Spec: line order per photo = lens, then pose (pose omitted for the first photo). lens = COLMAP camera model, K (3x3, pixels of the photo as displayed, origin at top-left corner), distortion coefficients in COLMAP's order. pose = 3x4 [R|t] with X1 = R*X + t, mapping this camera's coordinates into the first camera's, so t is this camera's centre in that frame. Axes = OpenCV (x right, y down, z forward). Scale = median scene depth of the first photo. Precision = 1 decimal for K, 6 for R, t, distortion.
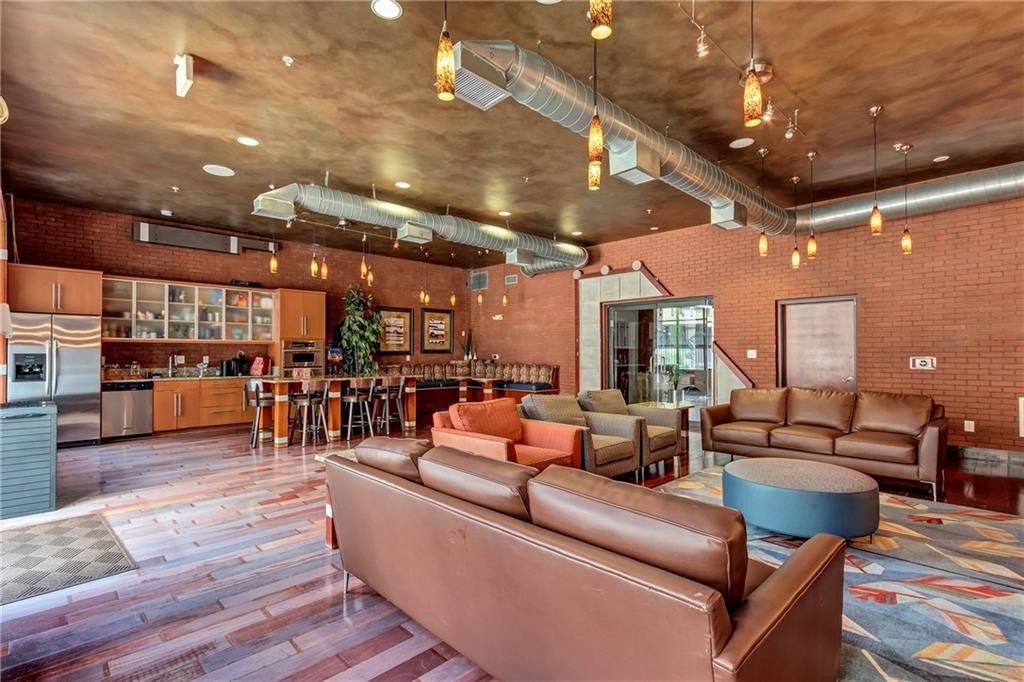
lens RADIAL K [[493.2, 0, 510.6], [0, 493.2, 333.4], [0, 0, 1]] dist [0.003015, 0.000787]
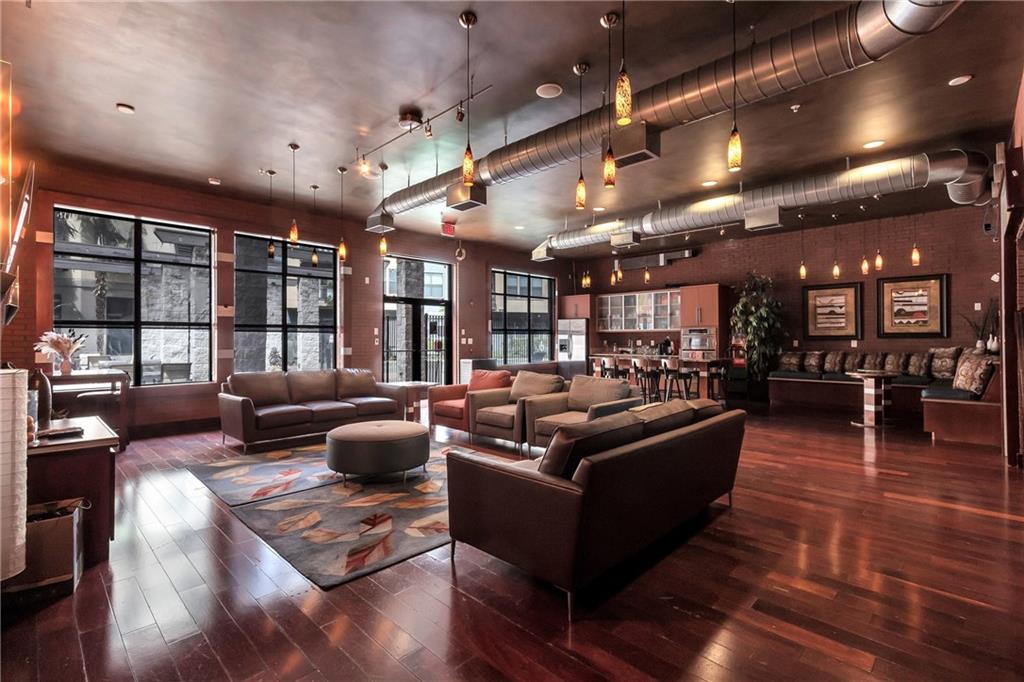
lens RADIAL K [[493.2, 0, 510.6], [0, 493.2, 333.4], [0, 0, 1]] dist [0.003015, 0.000787]
pose [[-0.002965, -0.011155, -0.999933, 0.810551], [0.045349, 0.998908, -0.011278, 0.021958], [0.998967, -0.045380, -0.002456, 0.581483]]
